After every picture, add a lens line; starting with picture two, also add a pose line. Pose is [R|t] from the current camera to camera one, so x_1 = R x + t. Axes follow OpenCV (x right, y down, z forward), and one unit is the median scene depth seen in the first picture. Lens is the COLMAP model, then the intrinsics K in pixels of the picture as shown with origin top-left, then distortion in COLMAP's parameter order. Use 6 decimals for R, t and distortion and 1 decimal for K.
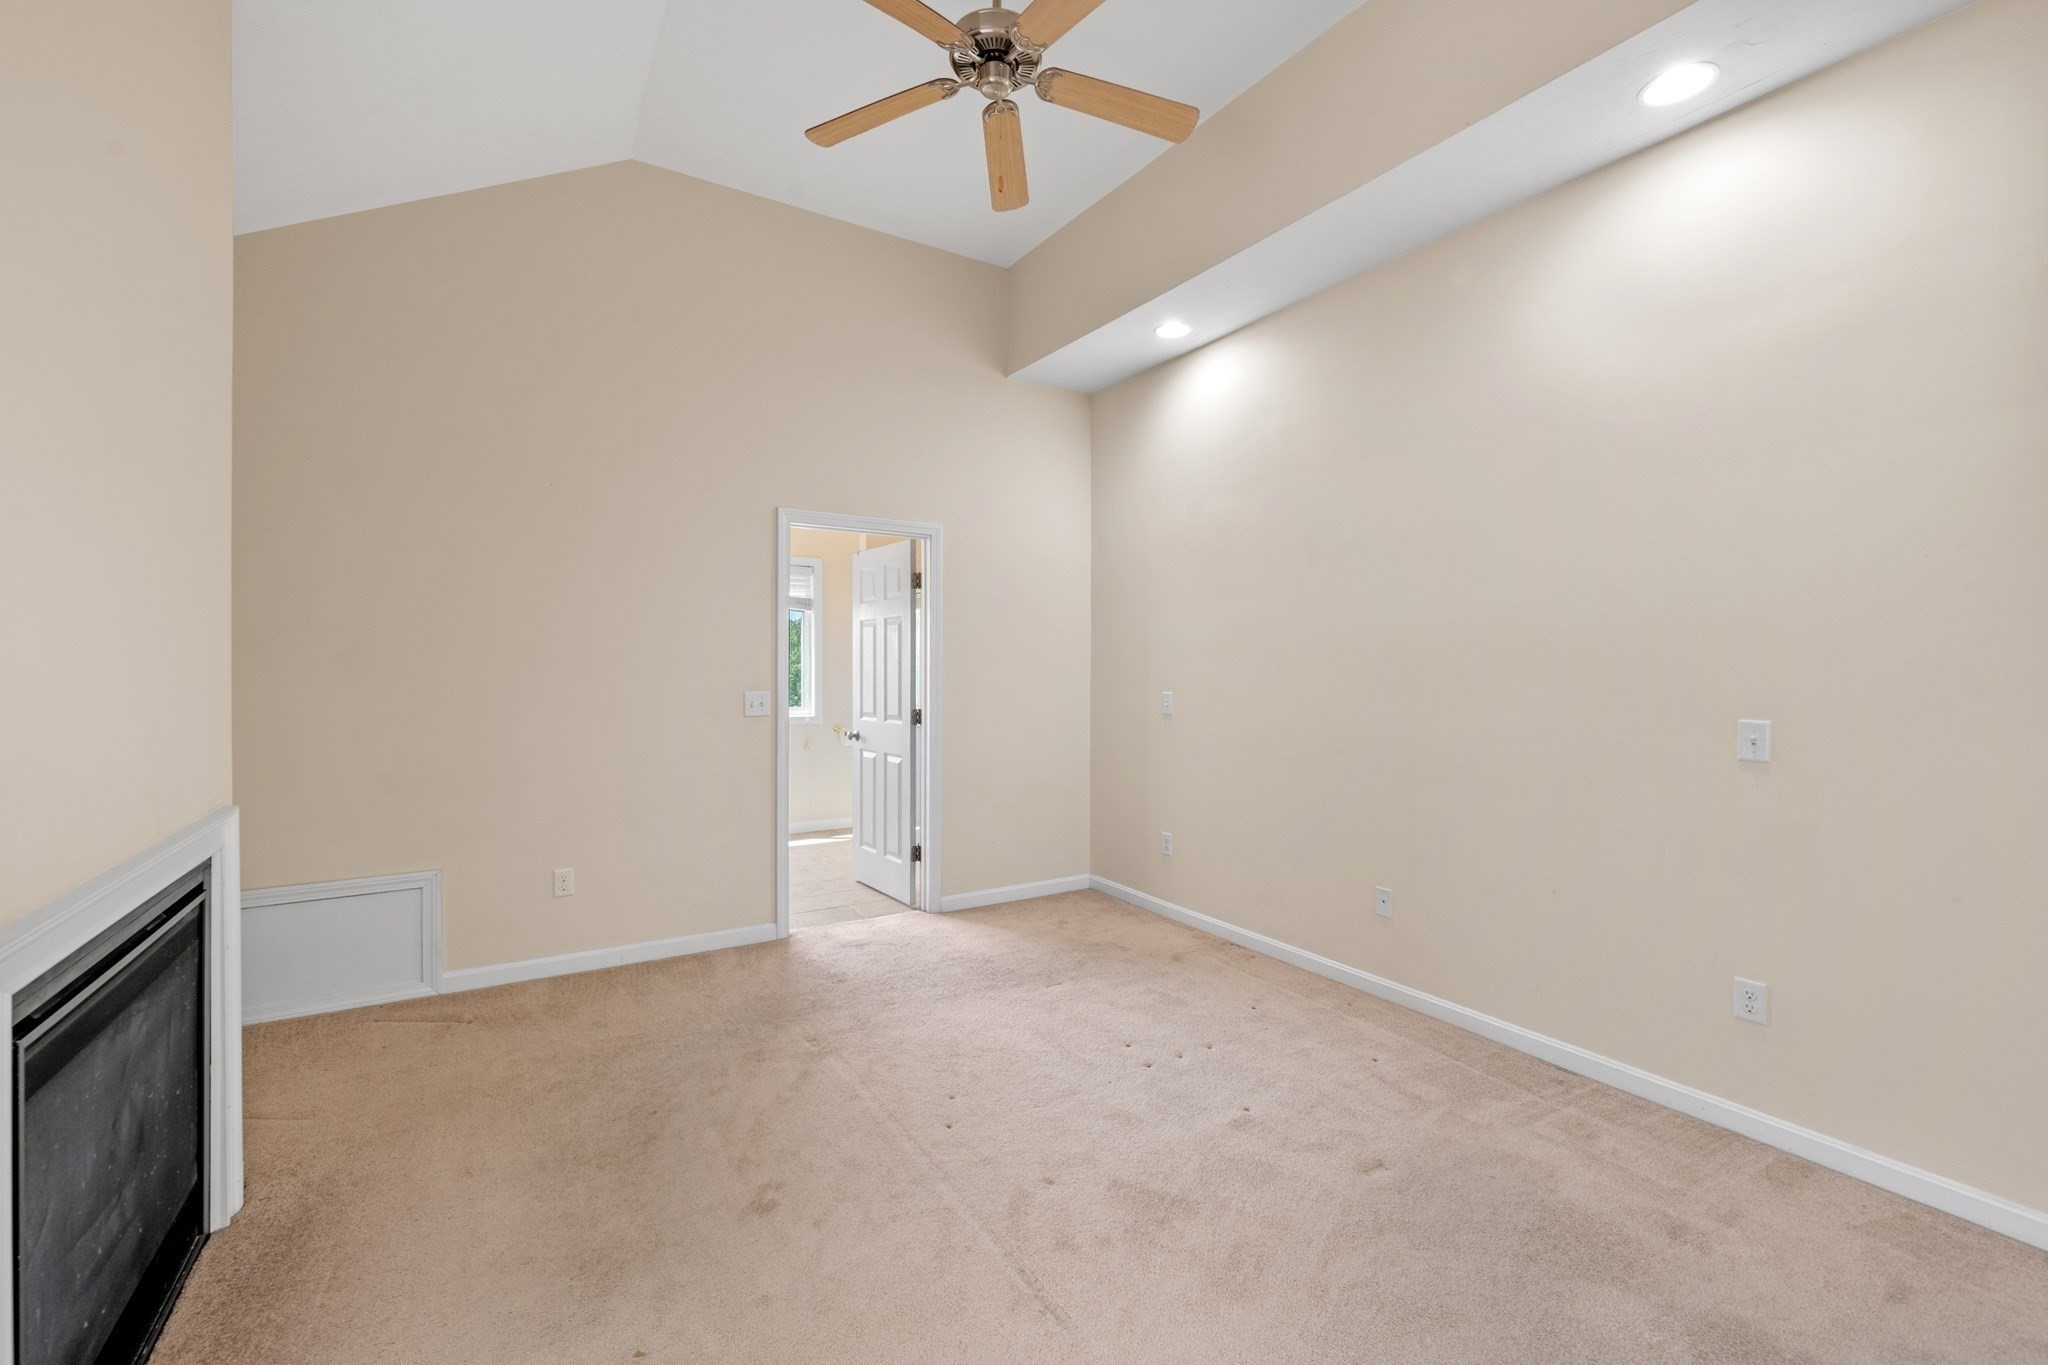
lens RADIAL K [[834.9, 0, 1021.0], [0, 834.9, 687.1], [0, 0, 1]] dist [0.002657, 0.000339]
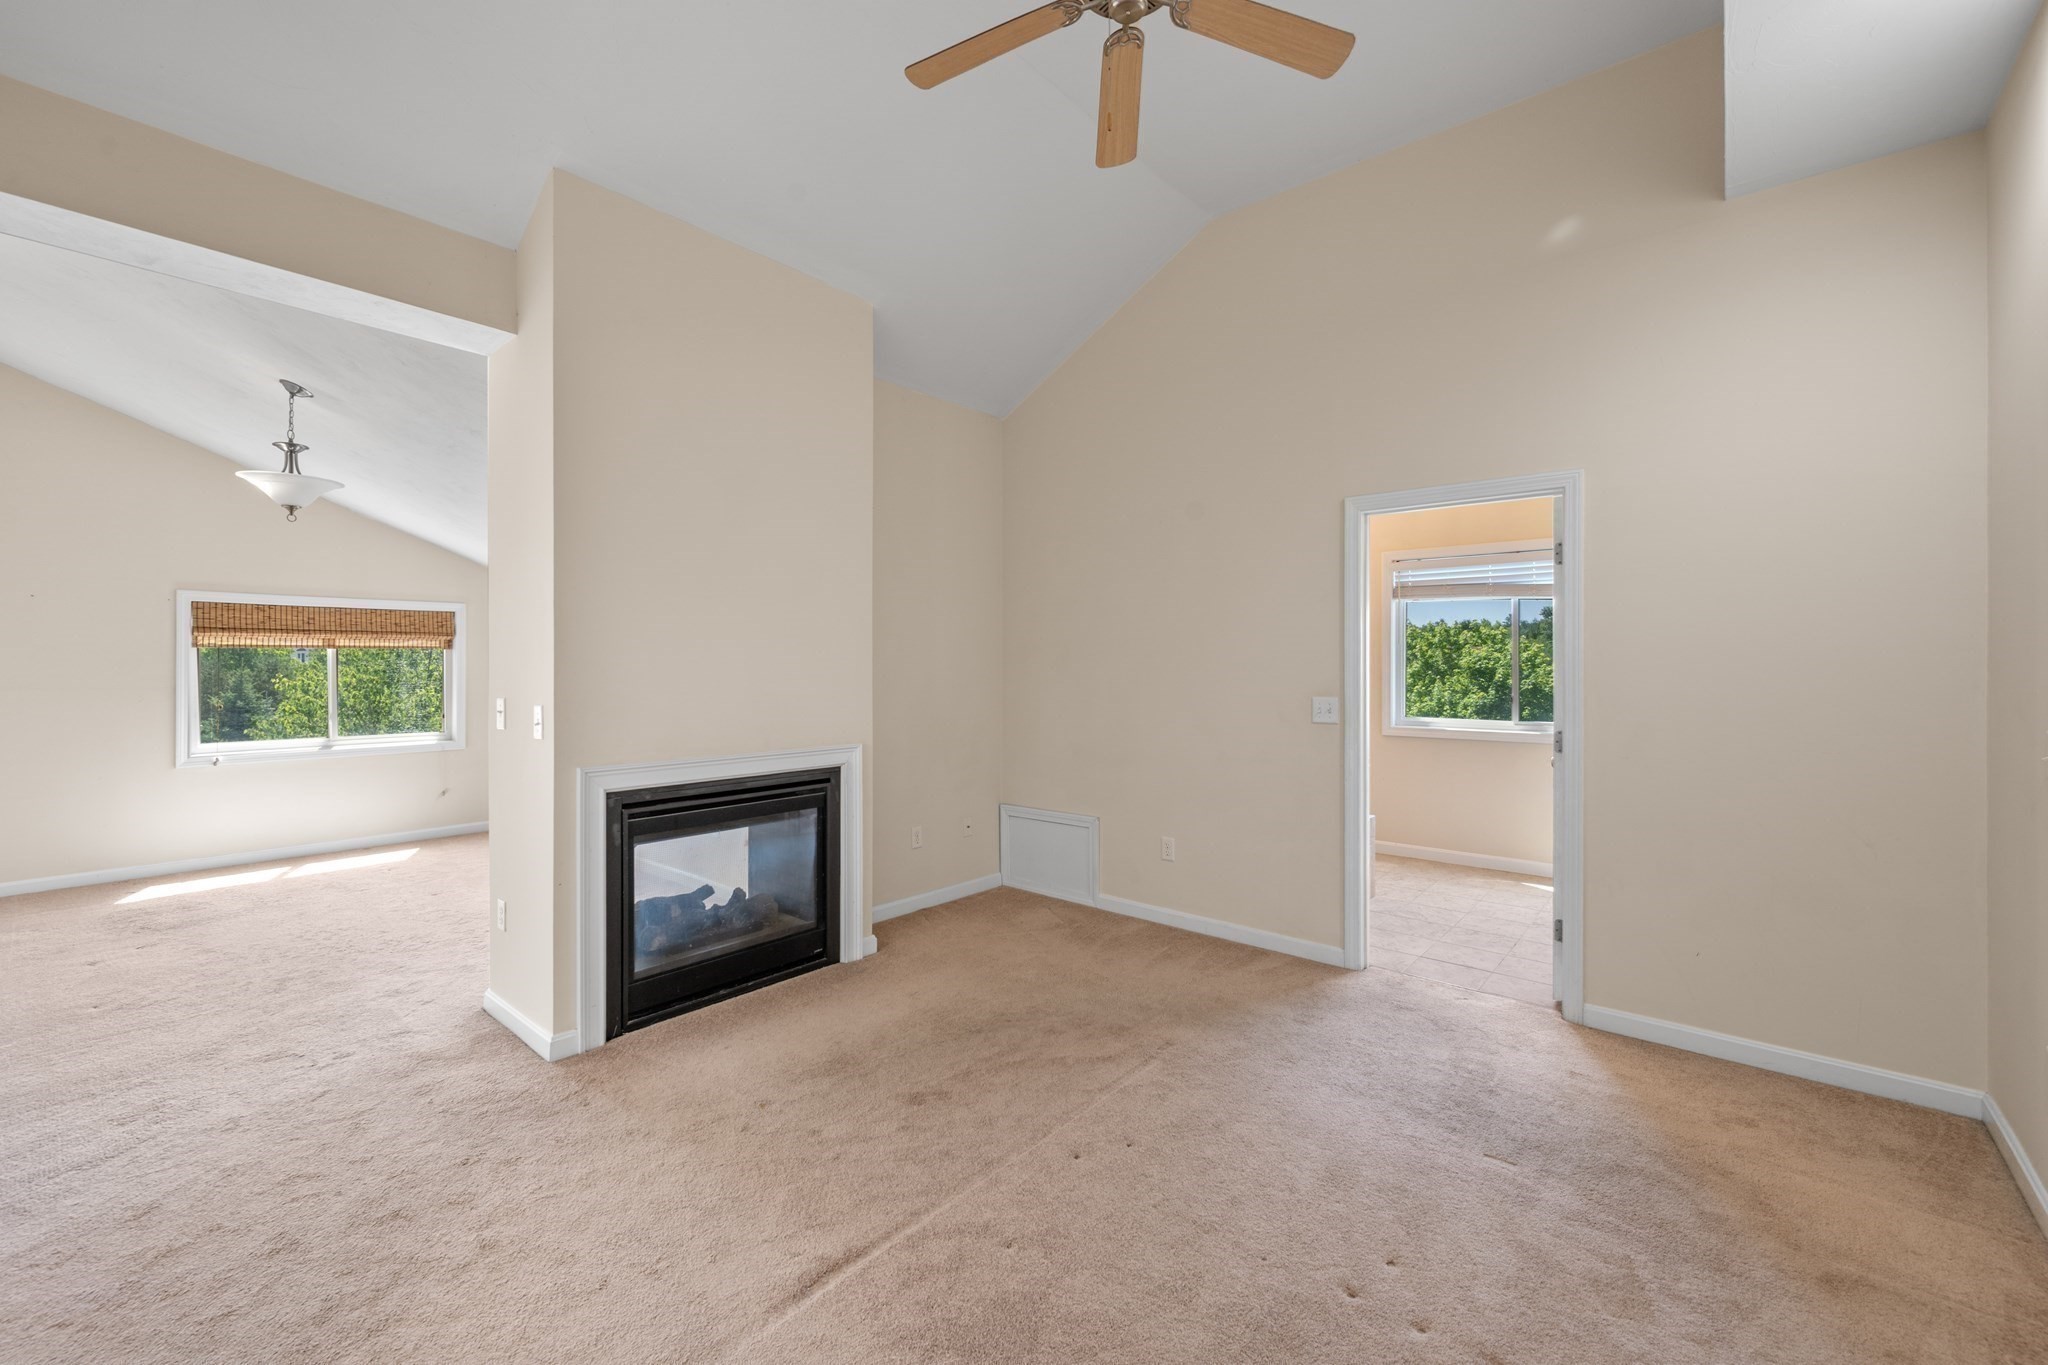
lens RADIAL K [[821.4, 0, 1032.5], [0, 821.4, 687.0], [0, 0, 1]] dist [0.001675, 0.000607]
pose [[0.323339, 0.022276, -0.946021, 0.496442], [-0.030789, 0.999441, 0.013010, -0.009078], [0.945782, 0.024921, 0.323844, 0.415694]]
